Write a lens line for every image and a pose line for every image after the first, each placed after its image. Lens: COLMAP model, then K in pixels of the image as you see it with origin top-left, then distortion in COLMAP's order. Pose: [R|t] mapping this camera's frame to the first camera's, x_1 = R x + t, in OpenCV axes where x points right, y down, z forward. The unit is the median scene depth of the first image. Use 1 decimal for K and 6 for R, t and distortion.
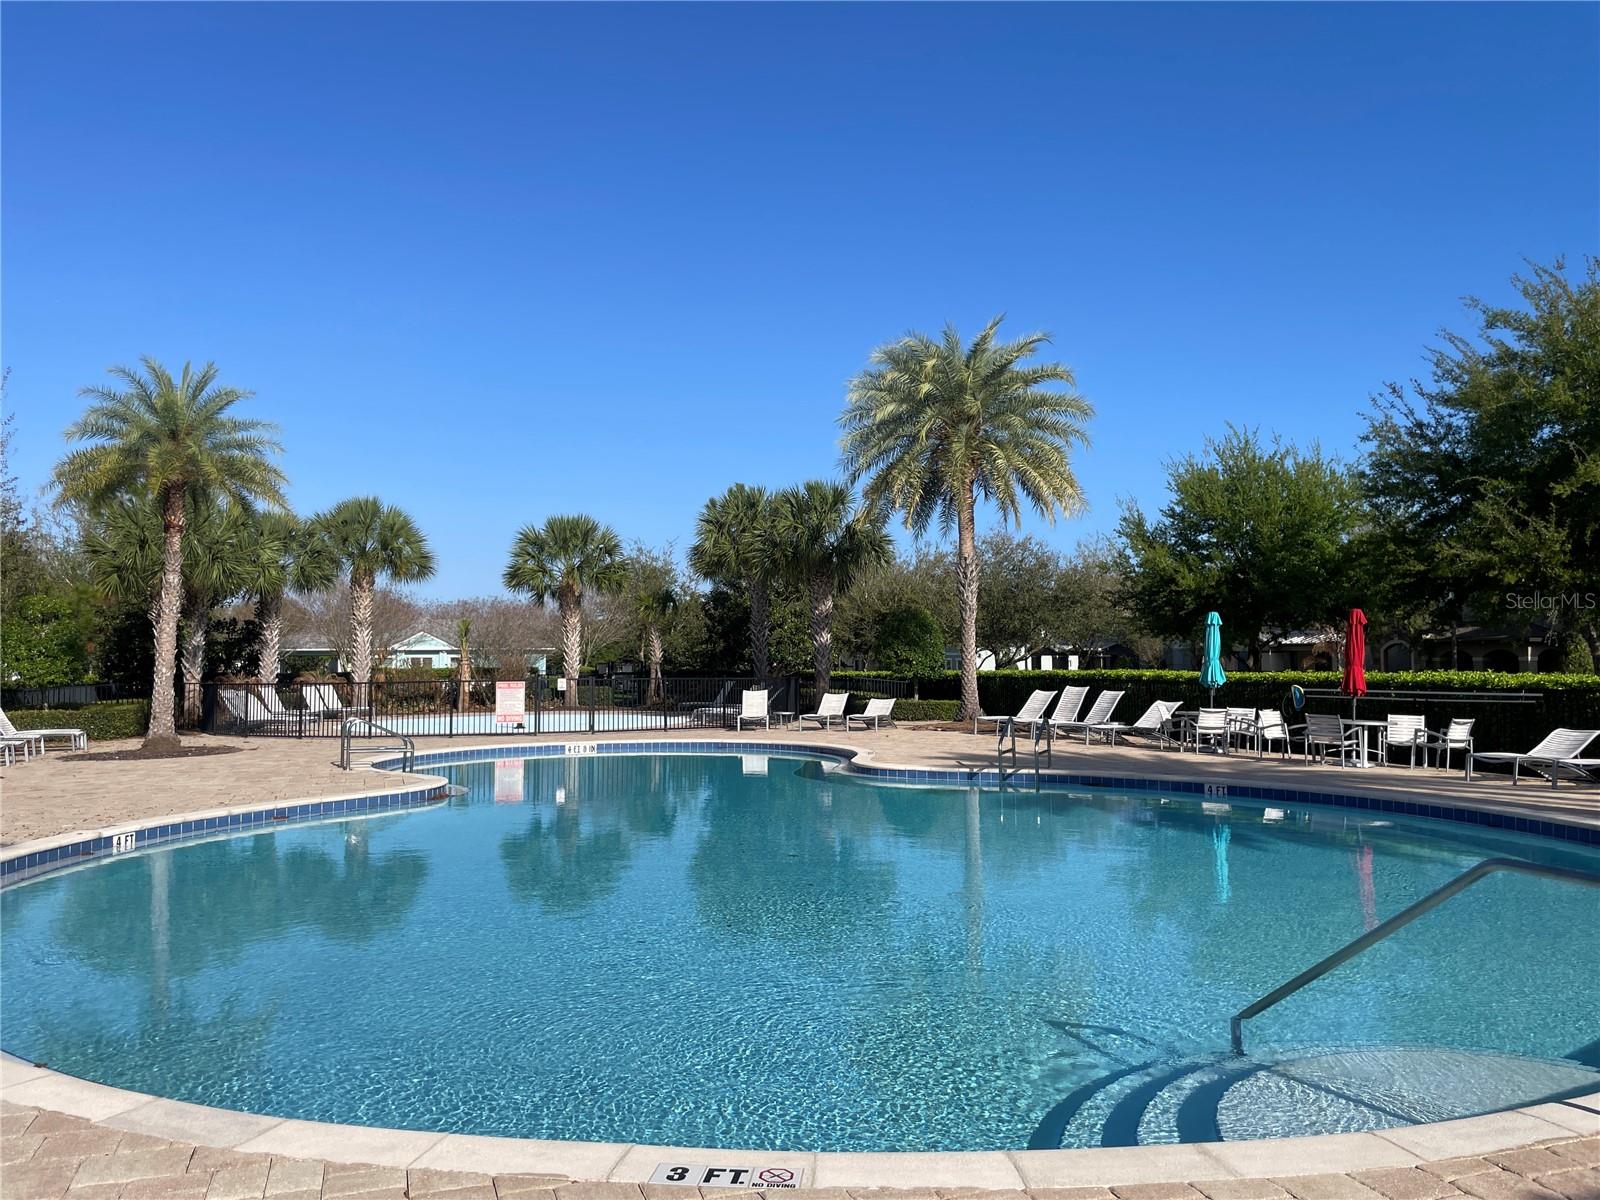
lens RADIAL K [[1217.8, 0, 800.0], [0, 1217.8, 600.0], [0, 0, 1]] dist [0.011844, 0.001561]
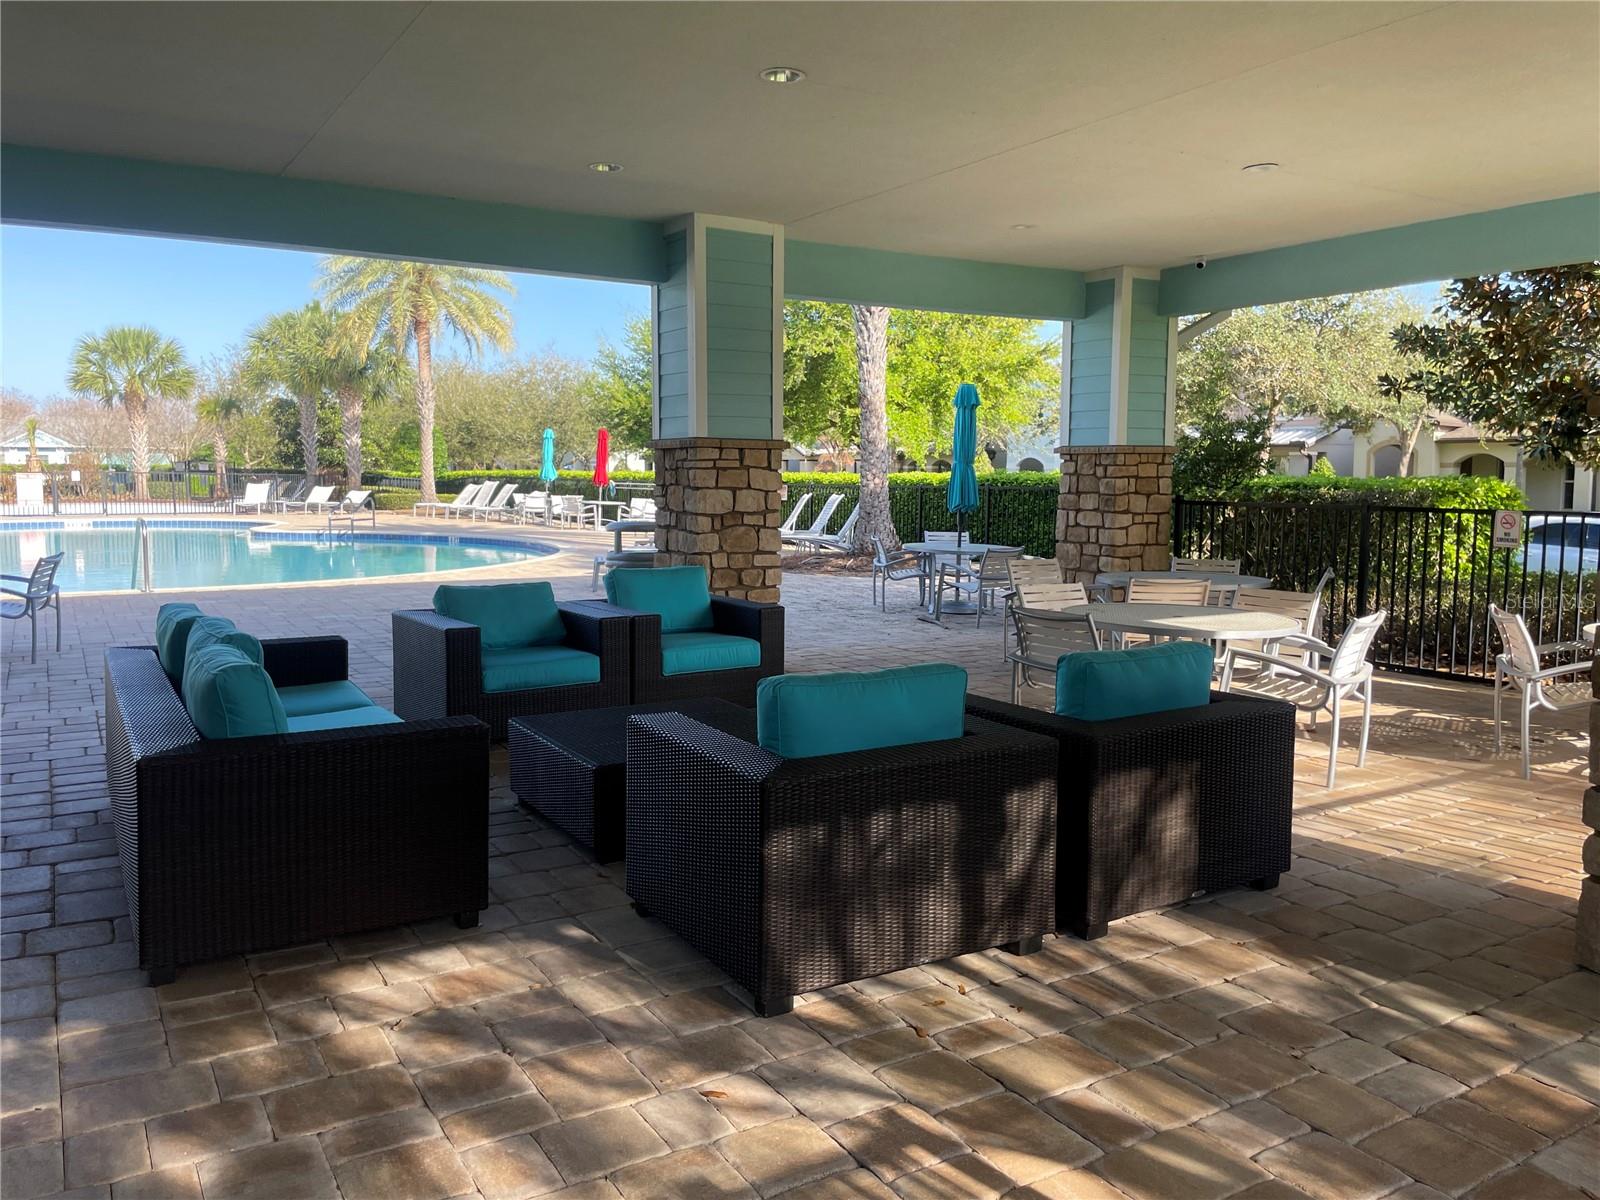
lens RADIAL K [[1217.8, 0, 800.0], [0, 1217.8, 600.0], [0, 0, 1]] dist [0.011844, 0.001561]
pose [[0.974594, -0.017103, 0.223327, 0.216399], [-0.019142, 0.987072, 0.159128, -0.017943], [-0.223162, -0.159360, 0.961667, -0.347422]]
